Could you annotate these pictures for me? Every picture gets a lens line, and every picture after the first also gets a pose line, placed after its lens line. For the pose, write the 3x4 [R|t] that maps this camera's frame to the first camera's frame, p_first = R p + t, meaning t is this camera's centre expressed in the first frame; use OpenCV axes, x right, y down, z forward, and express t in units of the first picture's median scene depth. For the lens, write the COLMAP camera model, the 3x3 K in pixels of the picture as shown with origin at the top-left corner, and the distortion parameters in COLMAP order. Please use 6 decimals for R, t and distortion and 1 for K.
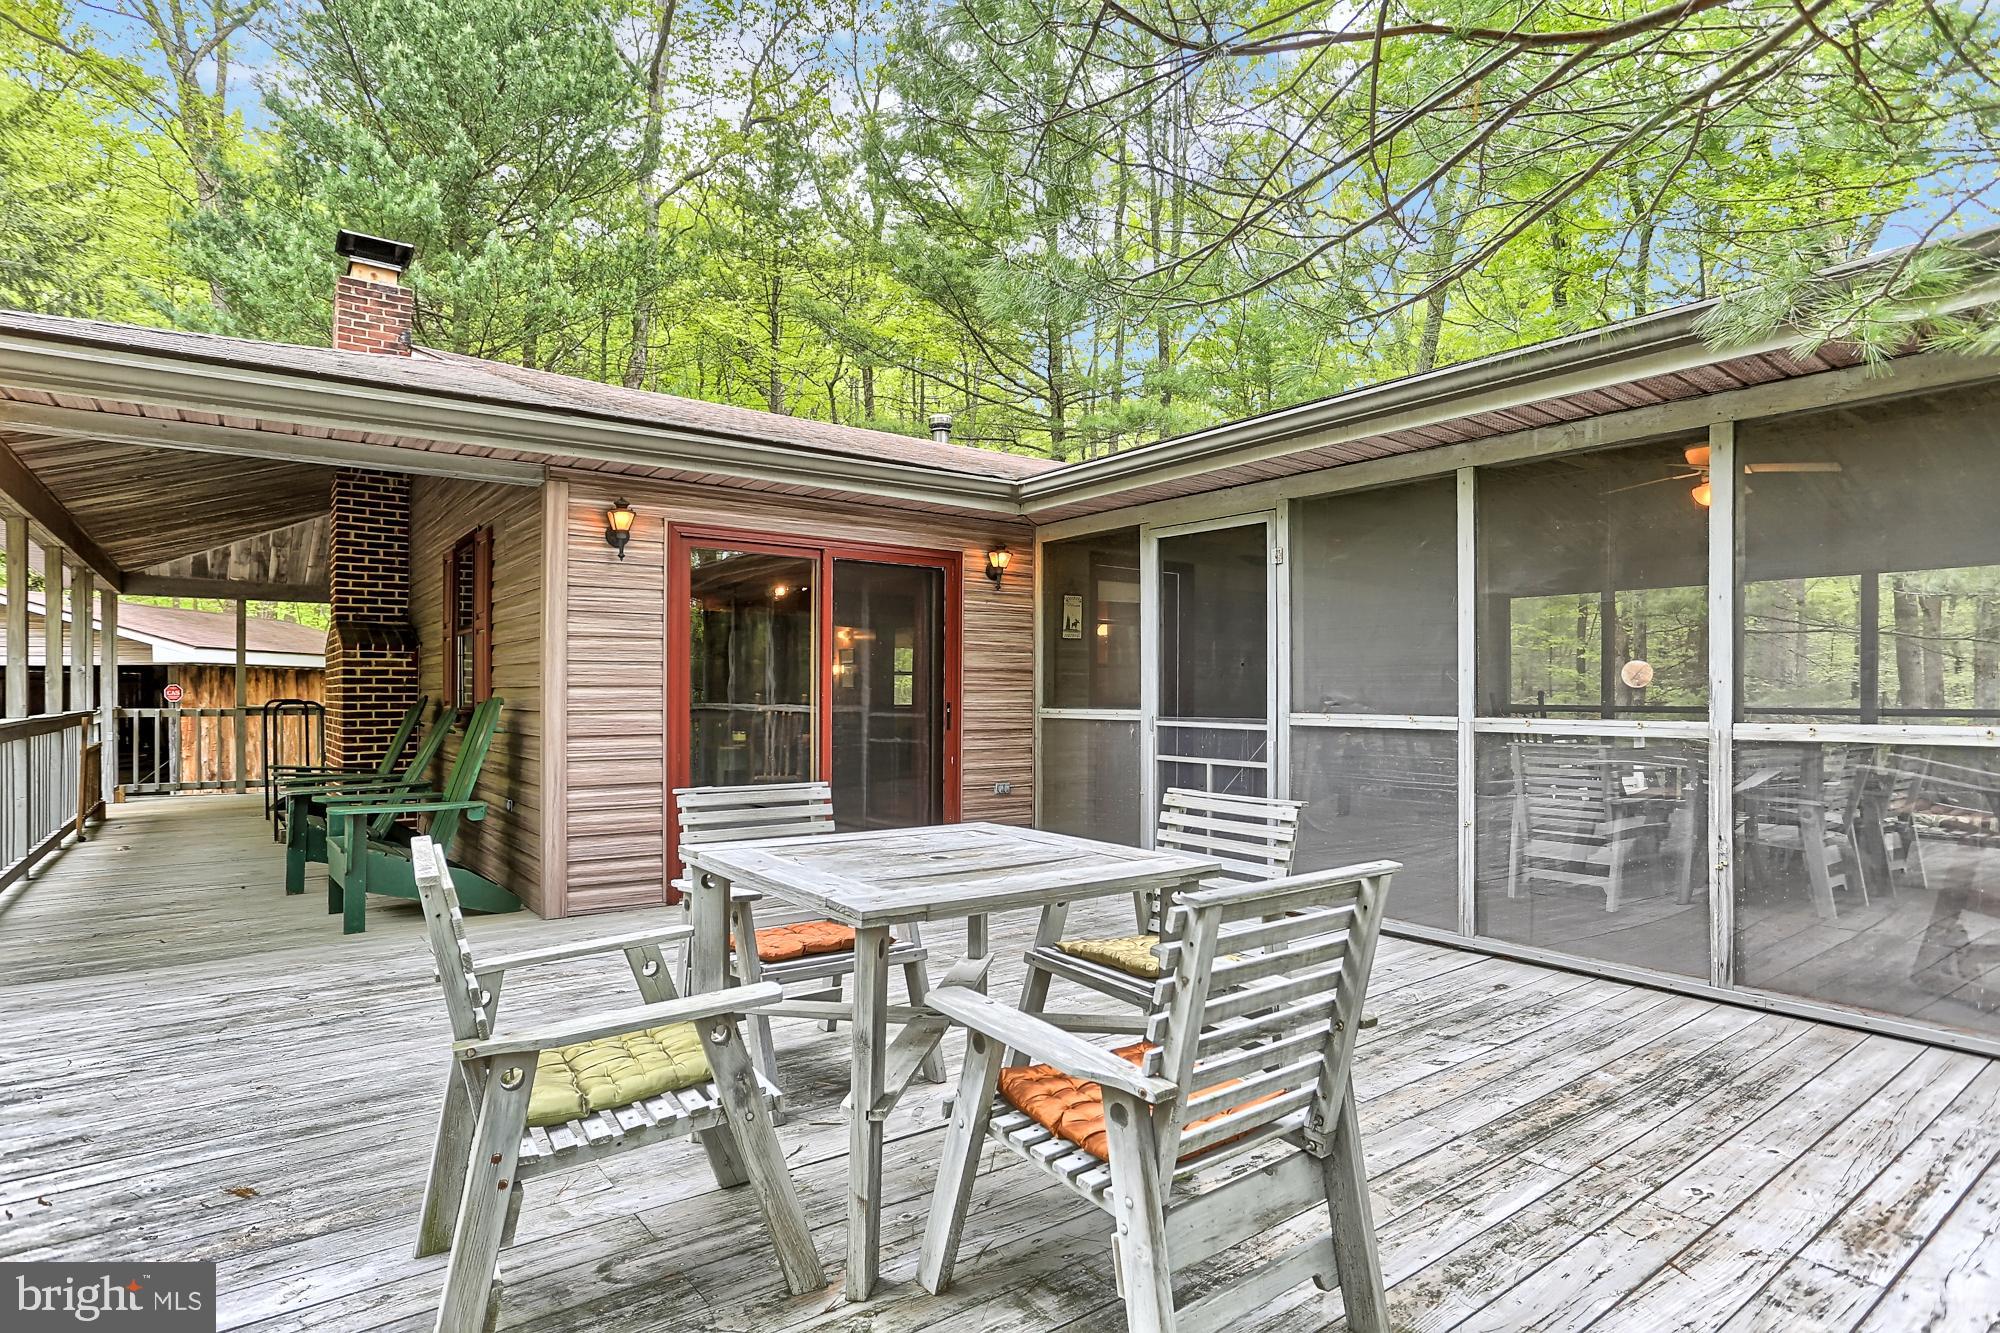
lens RADIAL K [[1002.9, 0, 997.8], [0, 1002.9, 686.8], [0, 0, 1]] dist [-0.025783, 0.000490]
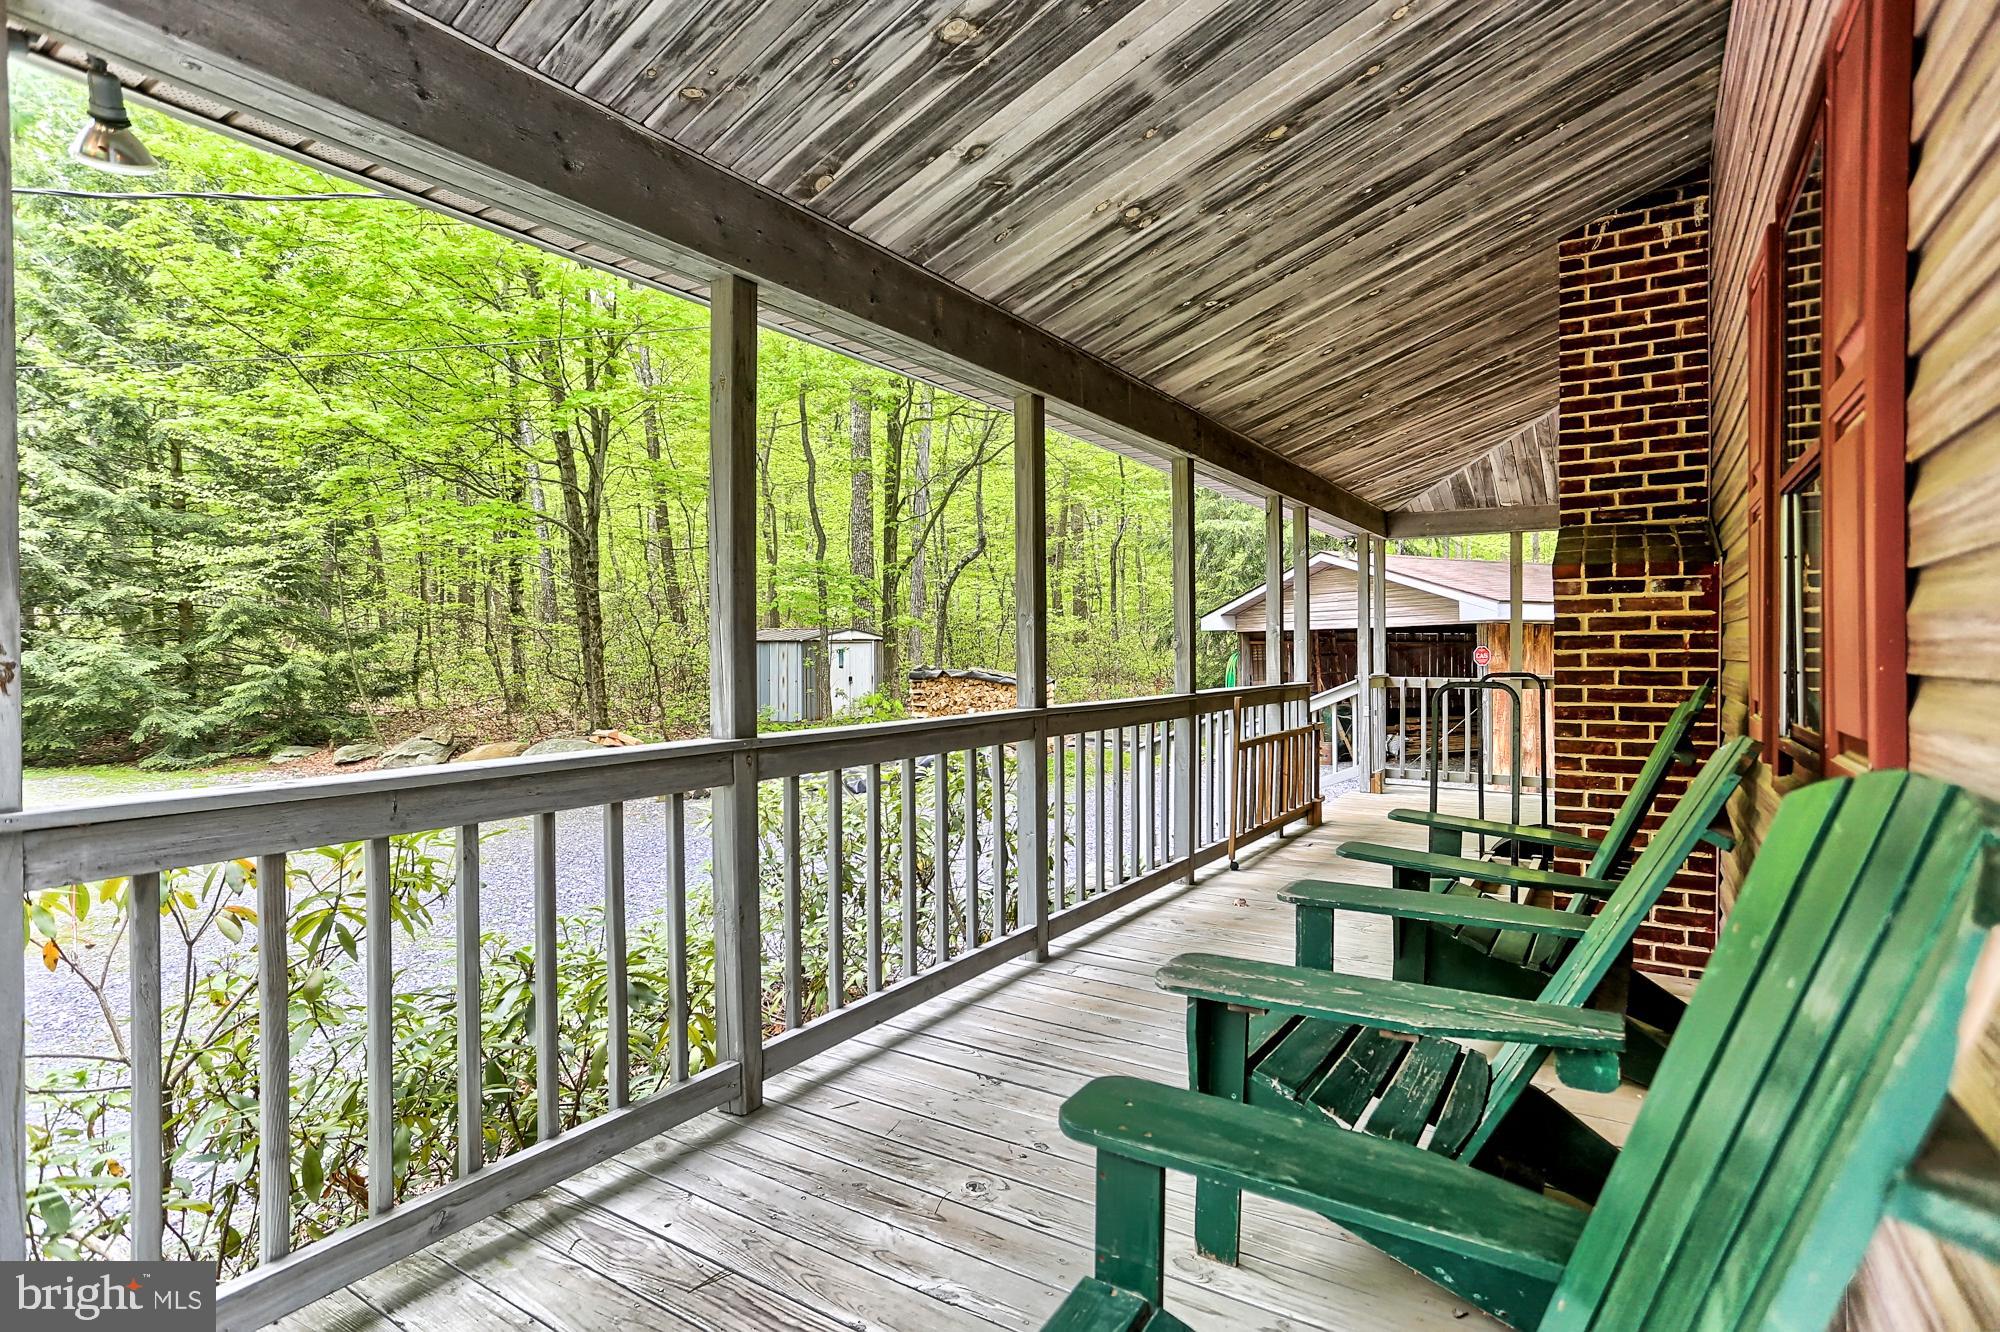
lens RADIAL K [[1002.9, 0, 992.7], [0, 1002.9, 663.2], [0, 0, 1]] dist [-0.025783, 0.000490]
pose [[0.327972, 0.010794, -0.944626, -0.264870], [0.005959, 0.999891, 0.013494, -0.003594], [0.944669, -0.010055, 0.327872, 0.534582]]
